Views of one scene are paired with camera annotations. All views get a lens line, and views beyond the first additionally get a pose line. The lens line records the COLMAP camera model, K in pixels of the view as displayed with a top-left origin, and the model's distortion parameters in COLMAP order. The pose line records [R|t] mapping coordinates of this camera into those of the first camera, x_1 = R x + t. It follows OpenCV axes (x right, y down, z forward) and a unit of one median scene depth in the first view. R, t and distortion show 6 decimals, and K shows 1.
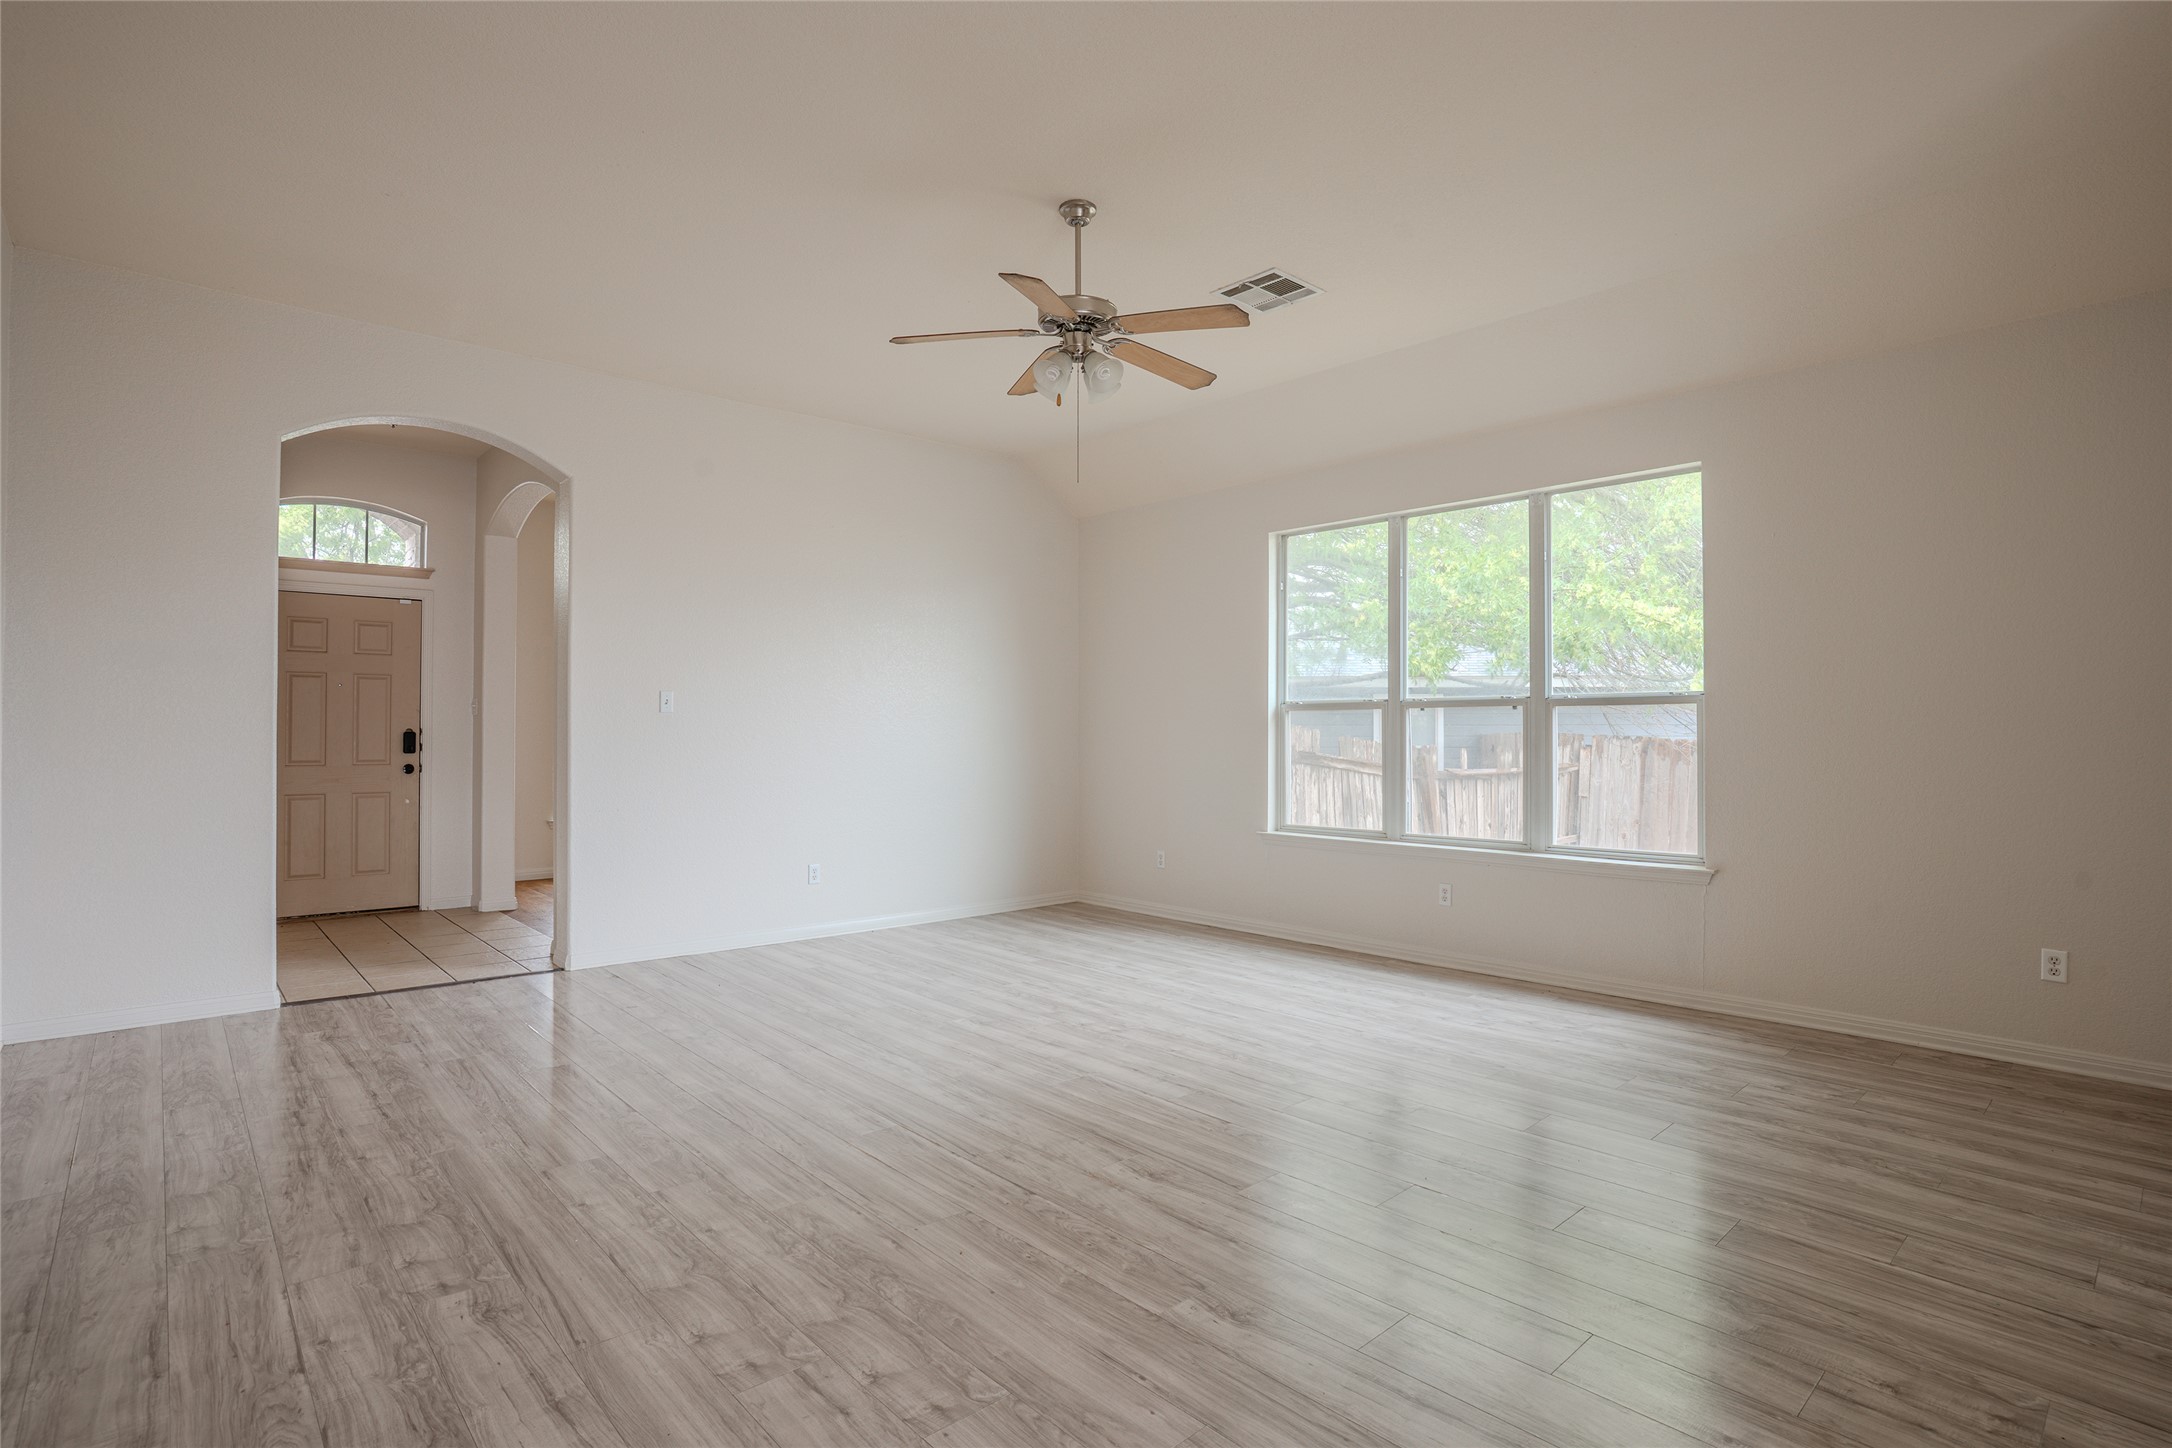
lens RADIAL K [[1063.7, 0, 1086.0], [0, 1063.7, 724.0], [0, 0, 1]] dist [-0.078637, 0.033203]
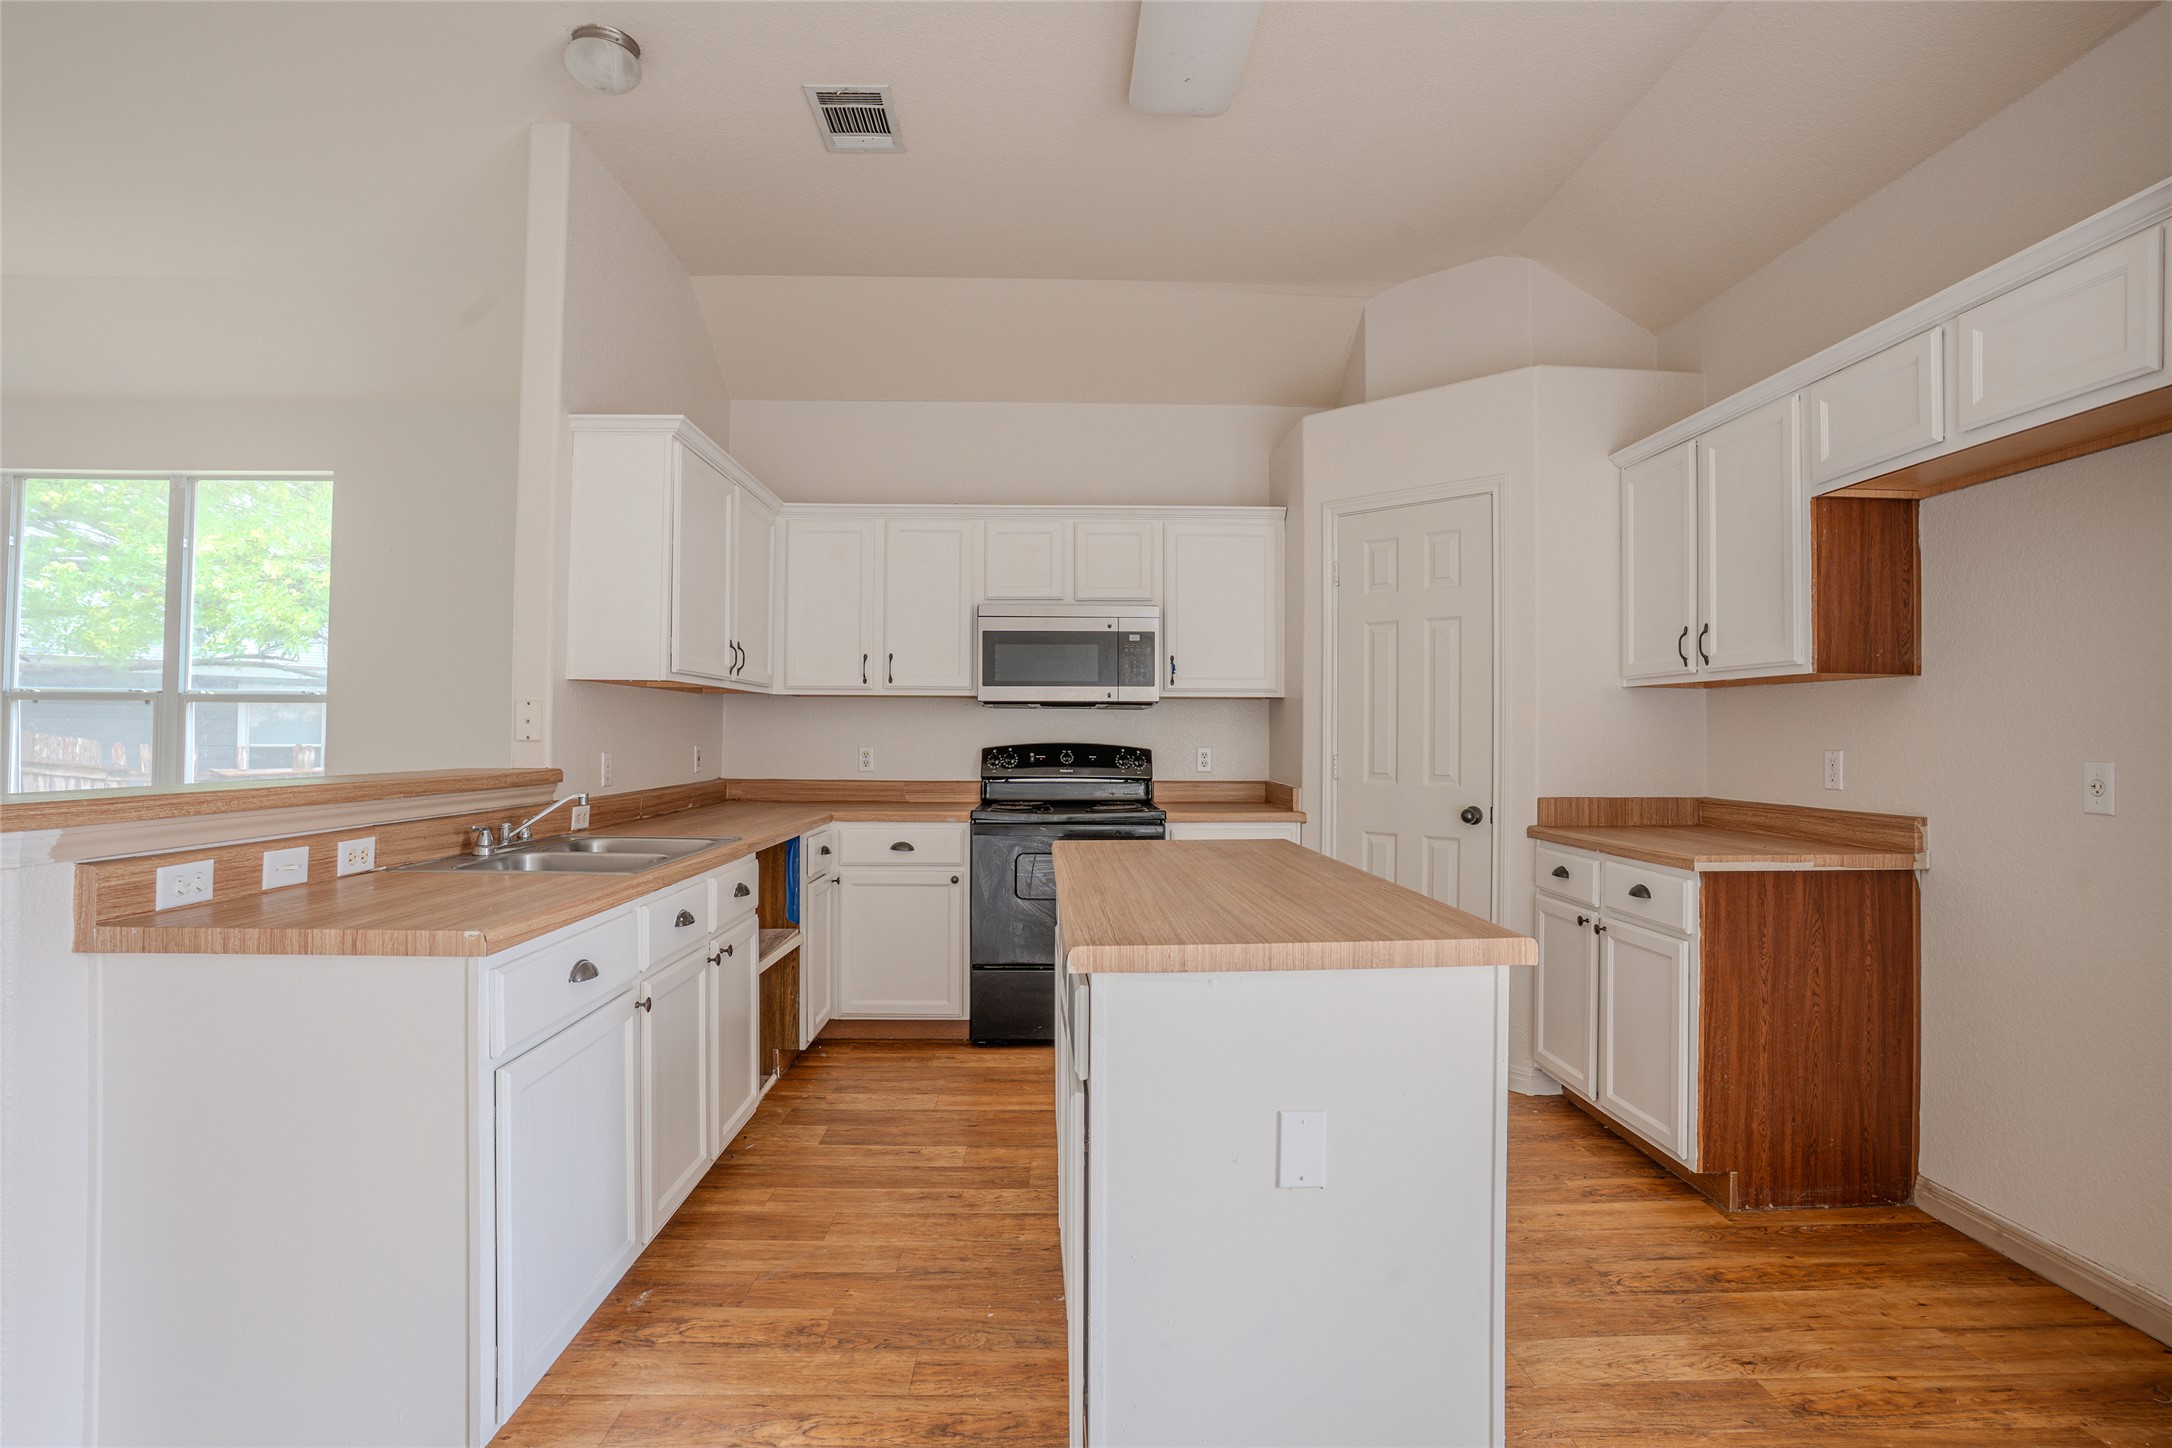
lens RADIAL K [[1063.7, 0, 1086.0], [0, 1063.7, 724.0], [0, 0, 1]] dist [-0.078637, 0.033203]
pose [[0.636707, 0.006222, 0.771081, 0.368729], [-0.011287, 0.999936, 0.001252, -0.012069], [-0.771023, -0.009500, 0.636736, -0.317441]]
